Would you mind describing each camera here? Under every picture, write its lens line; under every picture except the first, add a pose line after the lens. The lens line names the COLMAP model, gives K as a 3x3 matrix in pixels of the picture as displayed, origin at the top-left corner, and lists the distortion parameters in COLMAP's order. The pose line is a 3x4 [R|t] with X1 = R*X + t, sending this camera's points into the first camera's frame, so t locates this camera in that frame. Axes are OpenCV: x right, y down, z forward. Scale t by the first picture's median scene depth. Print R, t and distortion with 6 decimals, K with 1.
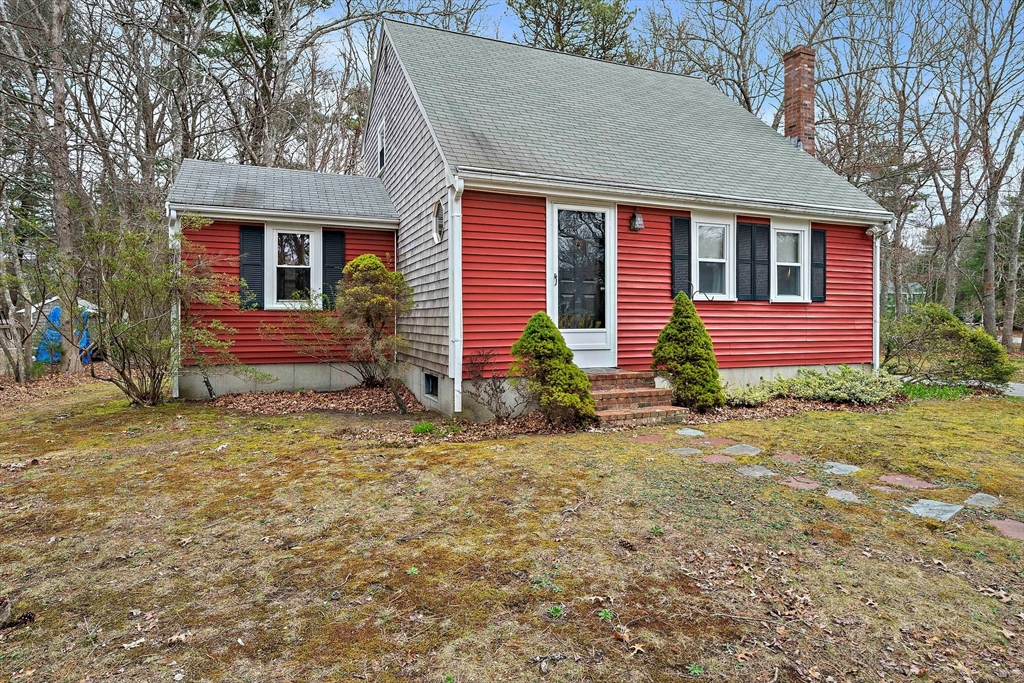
lens RADIAL K [[572.1, 0, 516.9], [0, 572.1, 319.4], [0, 0, 1]] dist [0.001157, -0.000343]
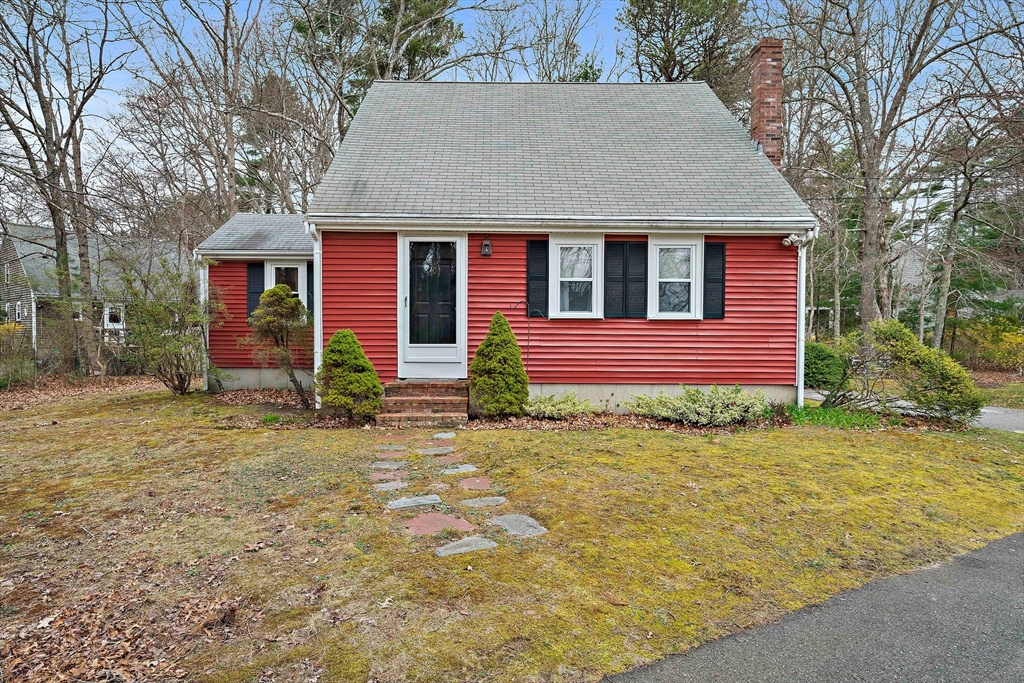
lens RADIAL K [[565.6, 0, 512.0], [0, 565.6, 341.5], [0, 0, 1]] dist [0.001080, 0.000311]
pose [[0.931506, 0.010027, -0.363588, 0.630010], [-0.004519, 0.999862, 0.015996, -0.006941], [0.363698, -0.013257, 0.931423, -0.001791]]
